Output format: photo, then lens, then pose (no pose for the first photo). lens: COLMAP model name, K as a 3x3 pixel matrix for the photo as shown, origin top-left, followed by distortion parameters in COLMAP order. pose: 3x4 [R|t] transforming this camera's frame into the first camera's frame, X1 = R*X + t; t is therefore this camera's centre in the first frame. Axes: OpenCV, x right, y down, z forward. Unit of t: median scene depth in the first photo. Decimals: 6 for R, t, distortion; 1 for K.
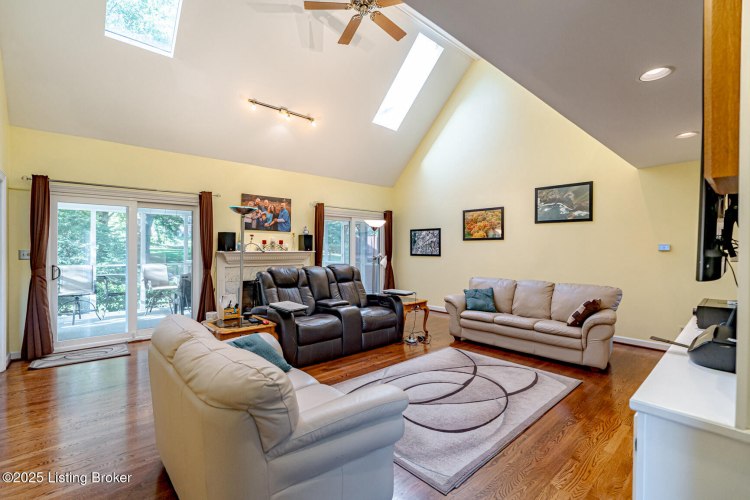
lens RADIAL K [[346.3, 0, 372.2], [0, 346.3, 247.7], [0, 0, 1]] dist [-0.005391, 0.002326]
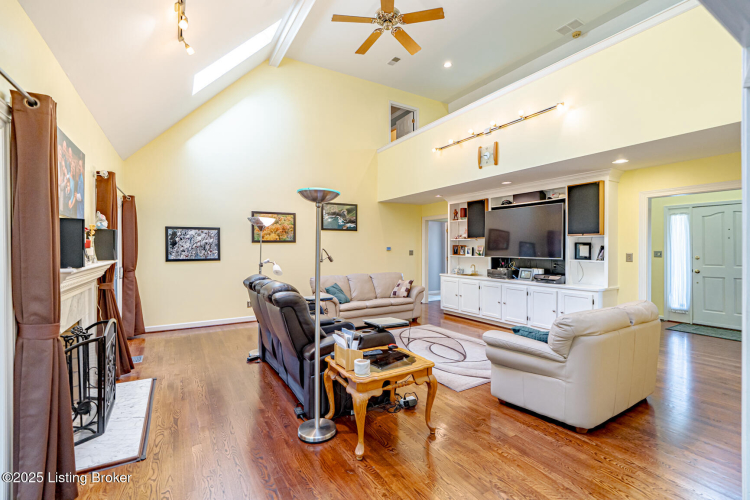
lens RADIAL K [[346.3, 0, 384.5], [0, 346.3, 246.7], [0, 0, 1]] dist [-0.005391, 0.002326]
pose [[0.162721, -0.002925, 0.986668, -0.688850], [0.002841, 0.999993, 0.002496, -0.012329], [-0.986668, 0.002397, 0.162729, 0.540942]]
